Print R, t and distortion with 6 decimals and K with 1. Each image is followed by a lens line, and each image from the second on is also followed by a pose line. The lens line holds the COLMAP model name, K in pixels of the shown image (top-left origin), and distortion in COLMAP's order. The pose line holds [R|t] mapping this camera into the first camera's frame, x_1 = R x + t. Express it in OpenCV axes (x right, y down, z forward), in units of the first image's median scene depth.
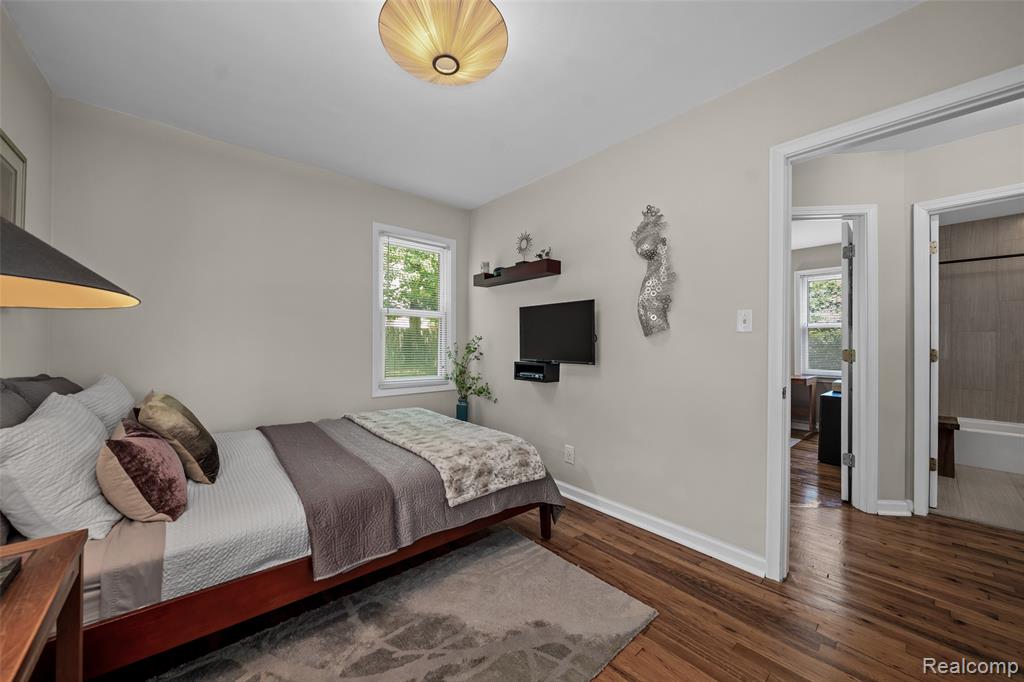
lens RADIAL K [[360.2, 0, 513.3], [0, 360.2, 353.9], [0, 0, 1]] dist [-0.000755, 0.000019]
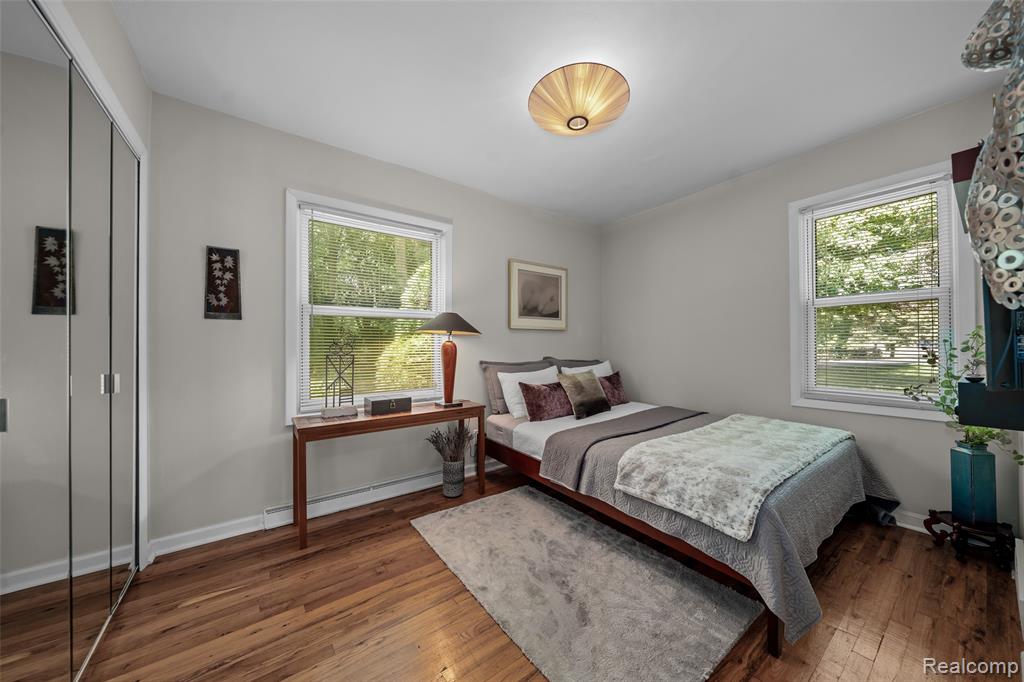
lens RADIAL K [[350.9, 0, 515.1], [0, 350.9, 347.4], [0, 0, 1]] dist [-0.000508, -0.000011]
pose [[-0.061654, 0.006491, -0.998076, 0.863726], [-0.020455, 0.999761, 0.007765, -0.018026], [0.997888, 0.020894, -0.061506, 0.686115]]
